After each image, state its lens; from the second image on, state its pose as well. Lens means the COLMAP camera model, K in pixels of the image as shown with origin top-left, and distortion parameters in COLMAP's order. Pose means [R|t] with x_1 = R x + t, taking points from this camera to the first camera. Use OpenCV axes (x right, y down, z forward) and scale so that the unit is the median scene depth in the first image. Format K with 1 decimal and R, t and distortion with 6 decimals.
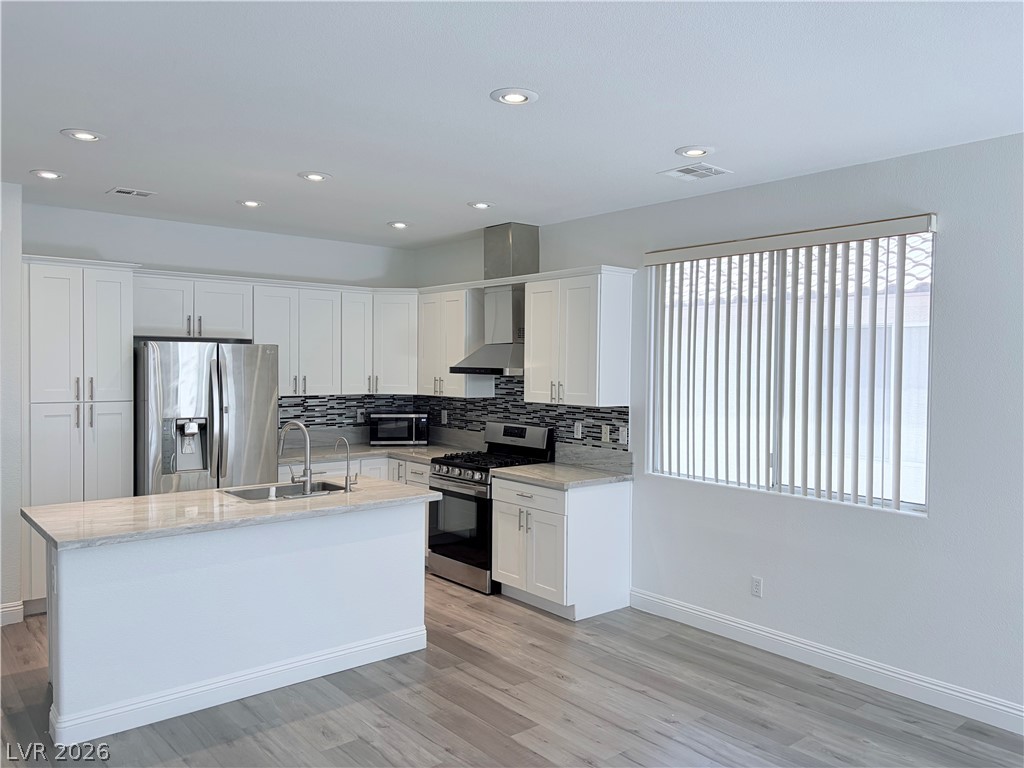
lens RADIAL K [[775.9, 0, 512.0], [0, 775.9, 384.0], [0, 0, 1]] dist [0.015459, 0.000117]
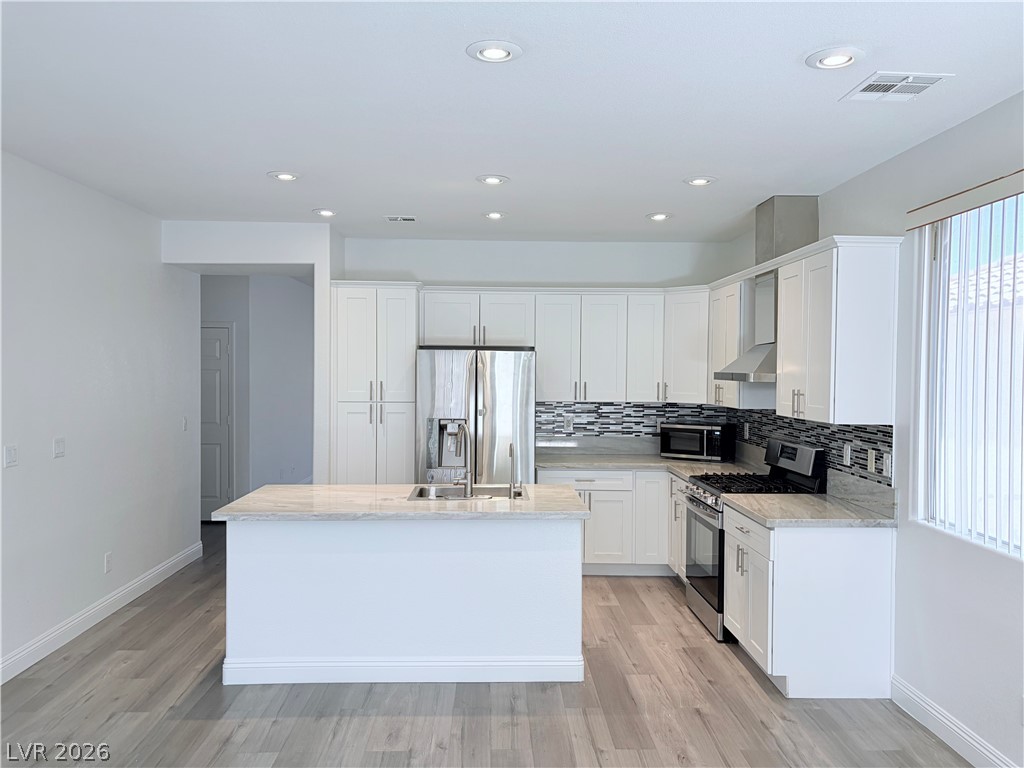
lens RADIAL K [[772.6, 0, 511.2], [0, 772.6, 395.5], [0, 0, 1]] dist [0.097614, -0.138252]
pose [[0.784046, 0.017636, -0.620453, 0.309264], [-0.016430, 0.999836, 0.007658, 0.000799], [0.620486, 0.004190, 0.784207, 0.188841]]
